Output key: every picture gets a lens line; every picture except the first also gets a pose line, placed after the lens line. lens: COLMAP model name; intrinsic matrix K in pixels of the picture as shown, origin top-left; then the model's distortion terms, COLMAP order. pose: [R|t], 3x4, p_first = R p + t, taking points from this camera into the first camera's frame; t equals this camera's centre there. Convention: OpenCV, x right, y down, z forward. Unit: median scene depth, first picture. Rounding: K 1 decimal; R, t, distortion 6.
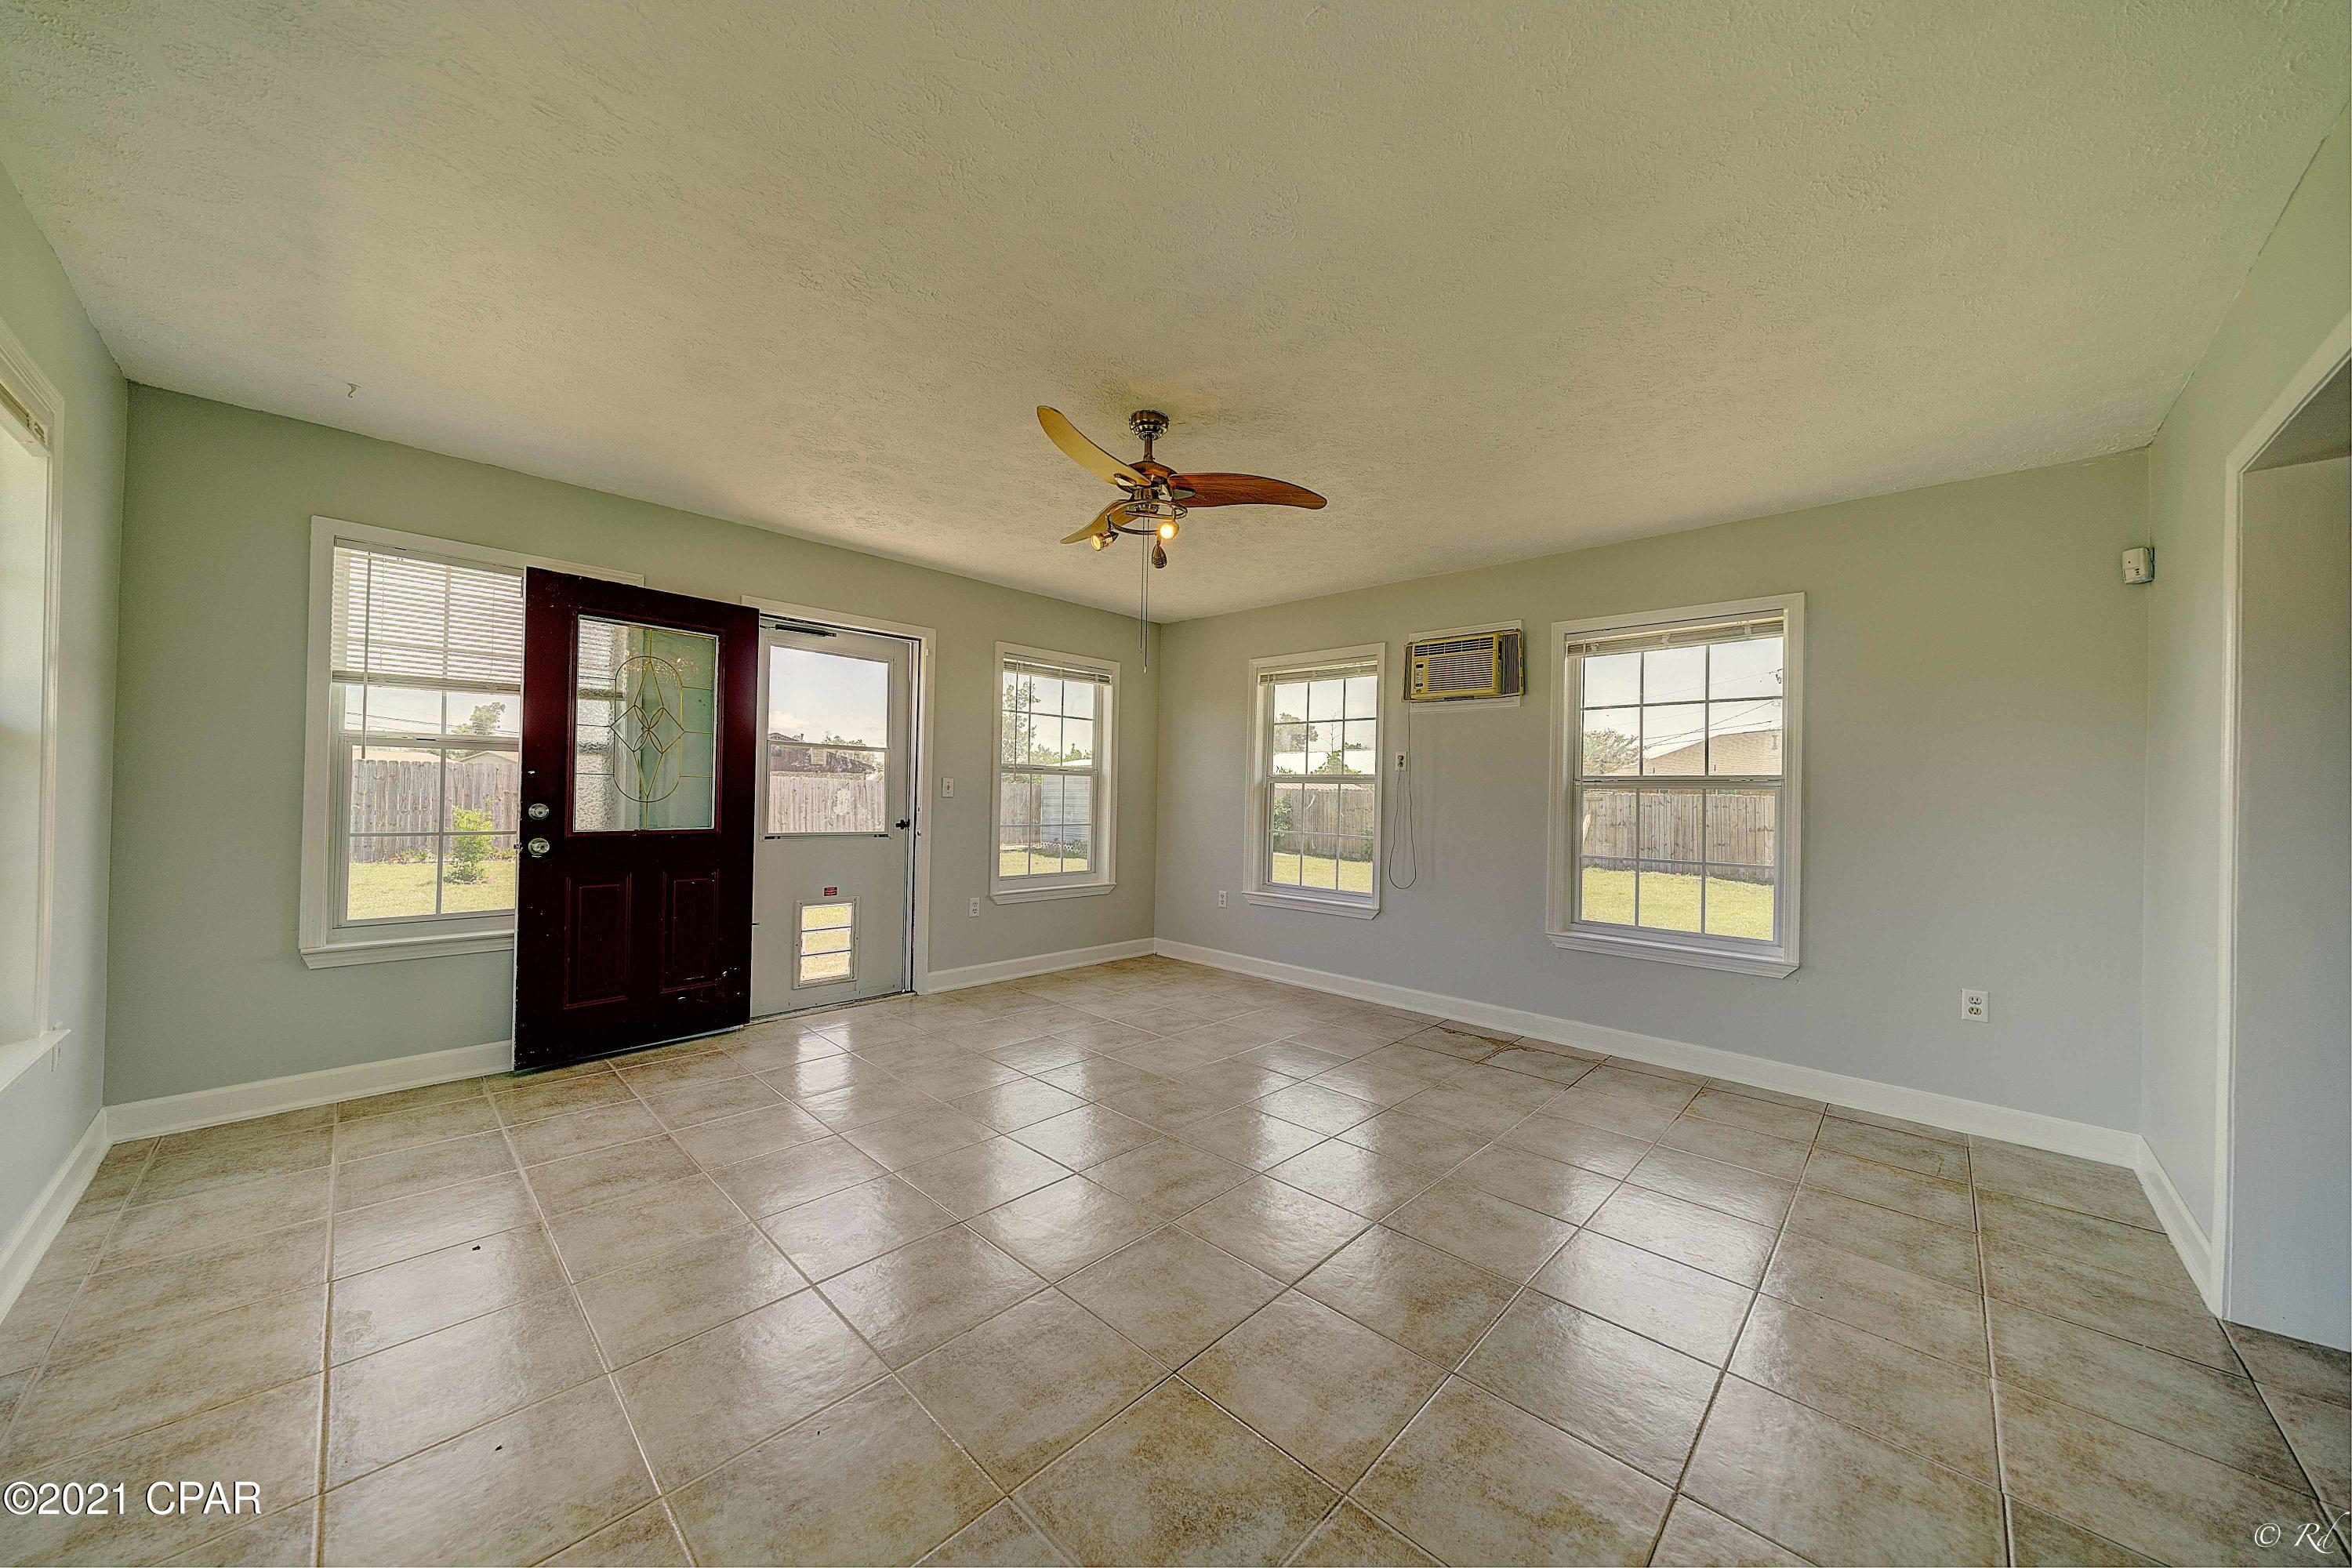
lens RADIAL K [[803.2, 0, 1180.4], [0, 803.2, 777.1], [0, 0, 1]] dist [0.009831, 0.000085]
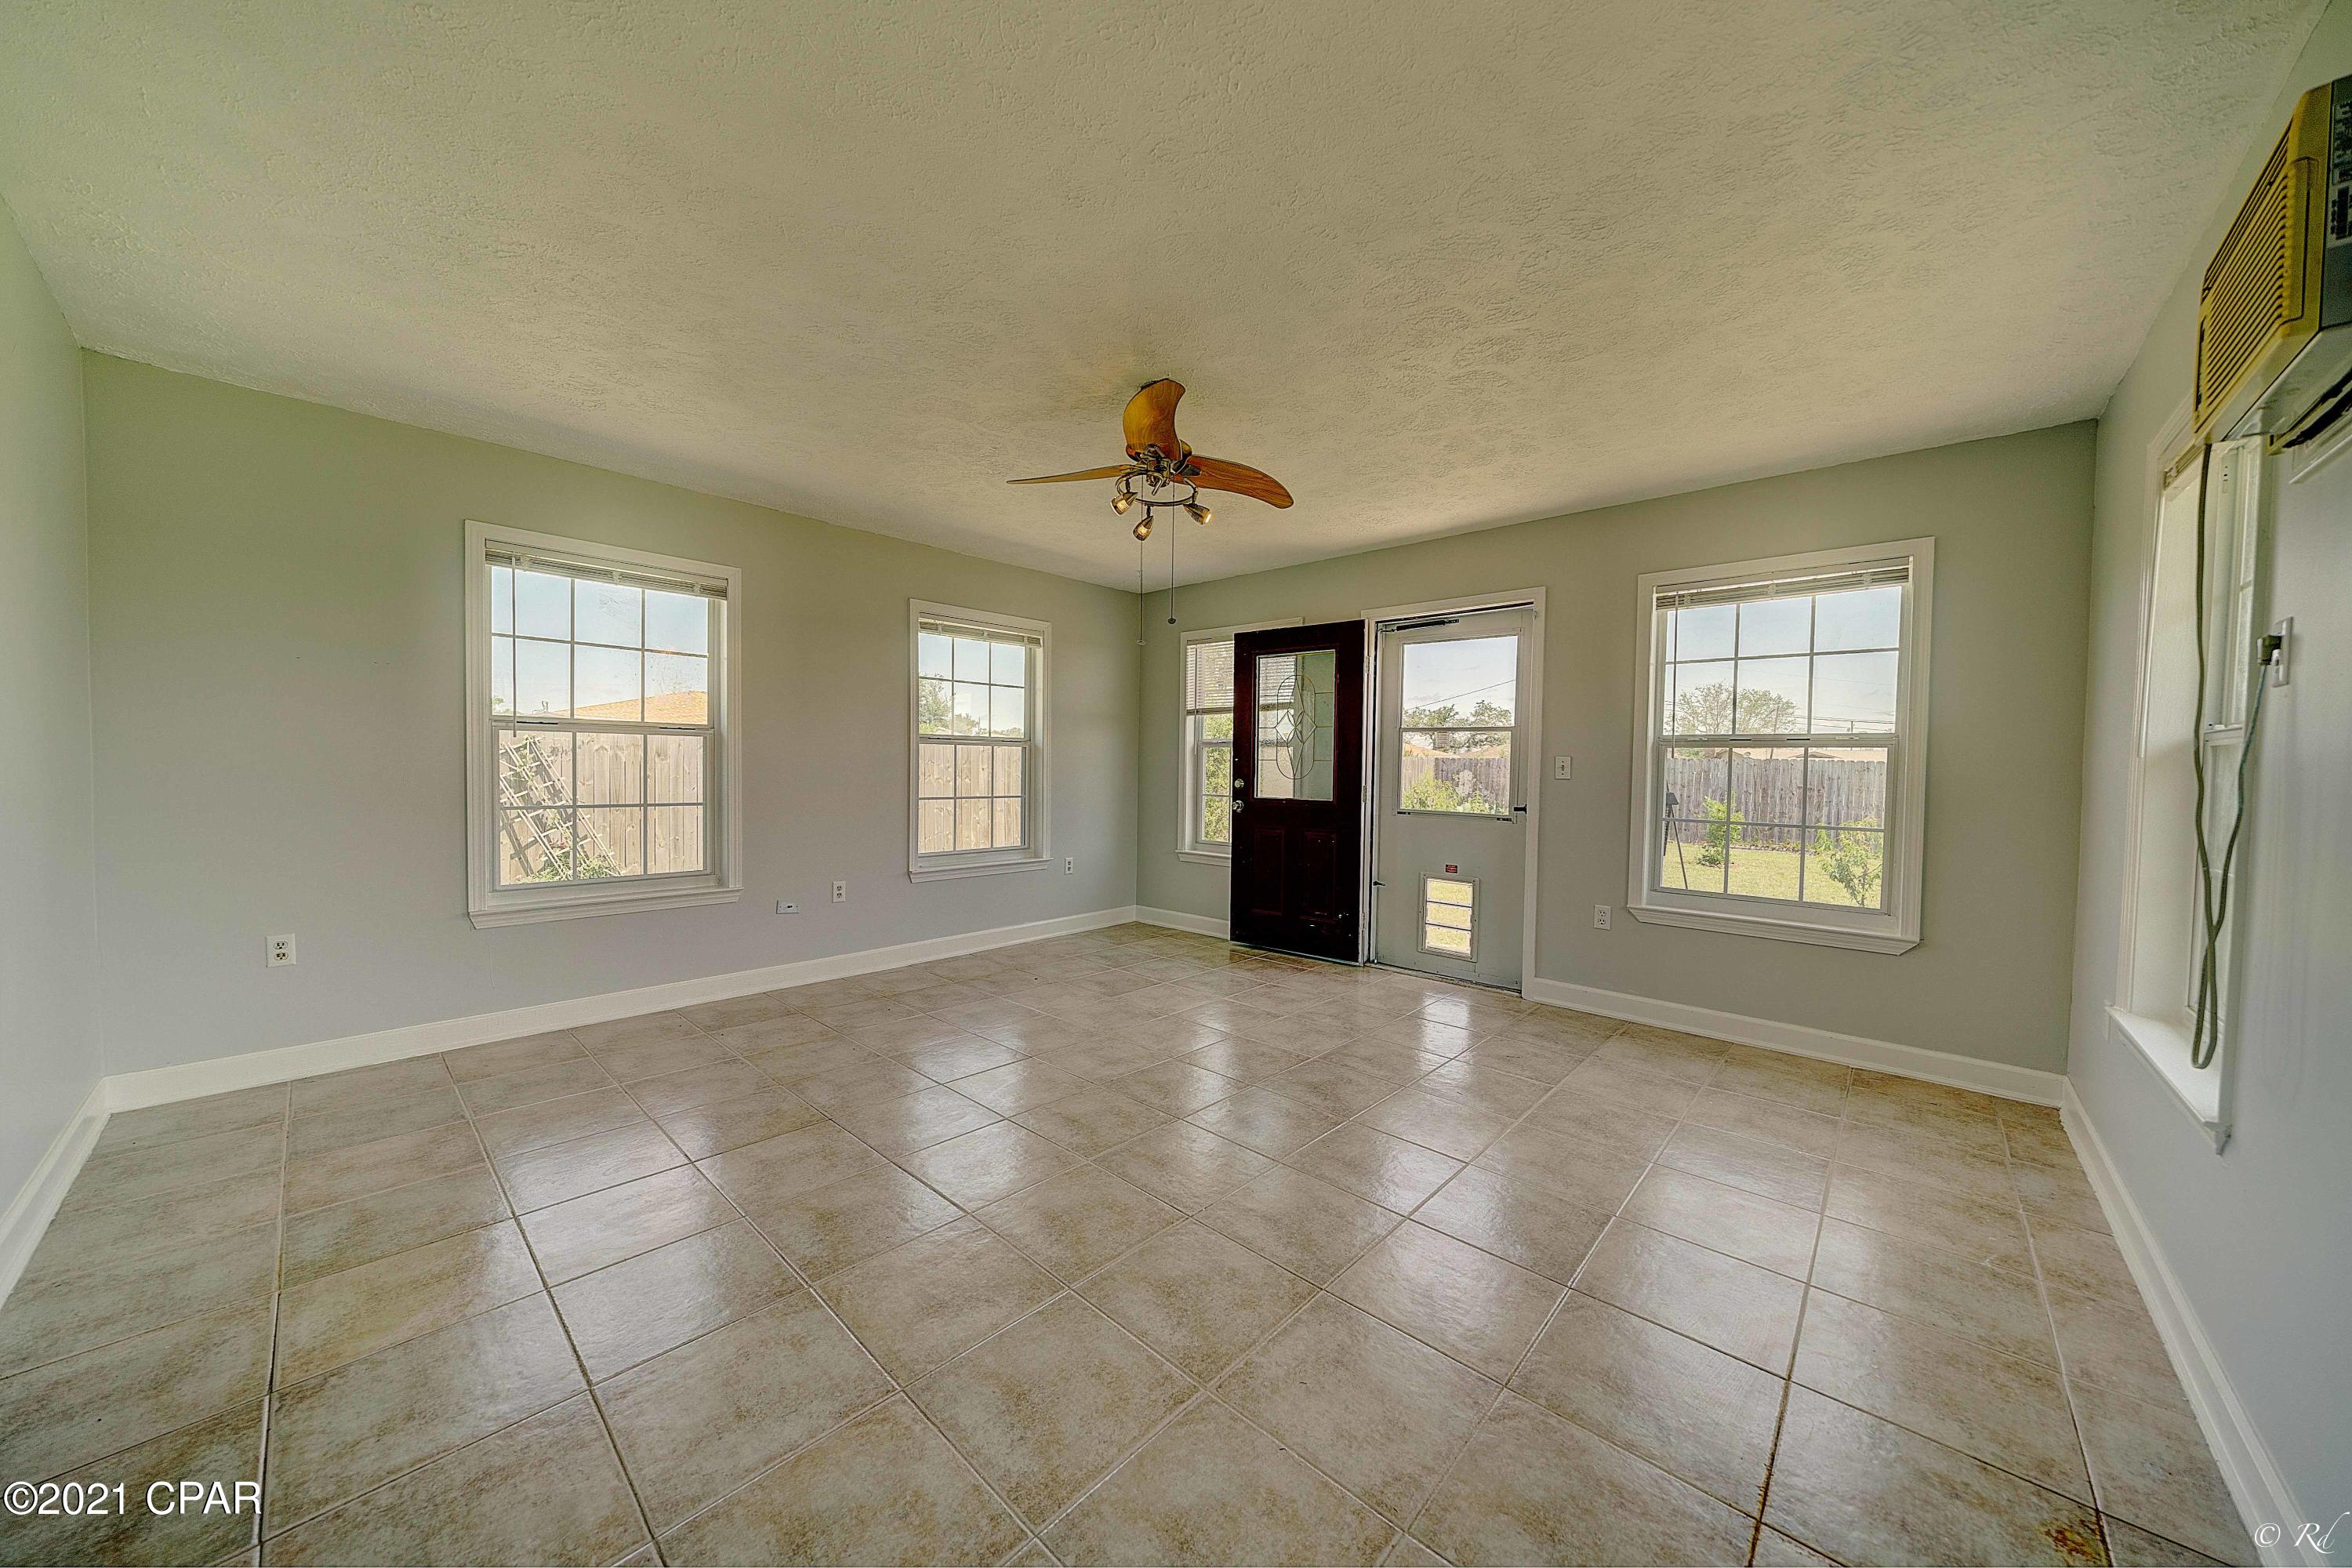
lens RADIAL K [[803.1, 0, 1176.0], [0, 803.1, 784.0], [0, 0, 1]] dist [-0.001187, 0.000239]
pose [[0.018533, 0.004137, -0.999820, 0.682580], [0.004168, 0.999982, 0.004215, 0.030271], [0.999820, -0.004245, 0.018516, 0.713689]]
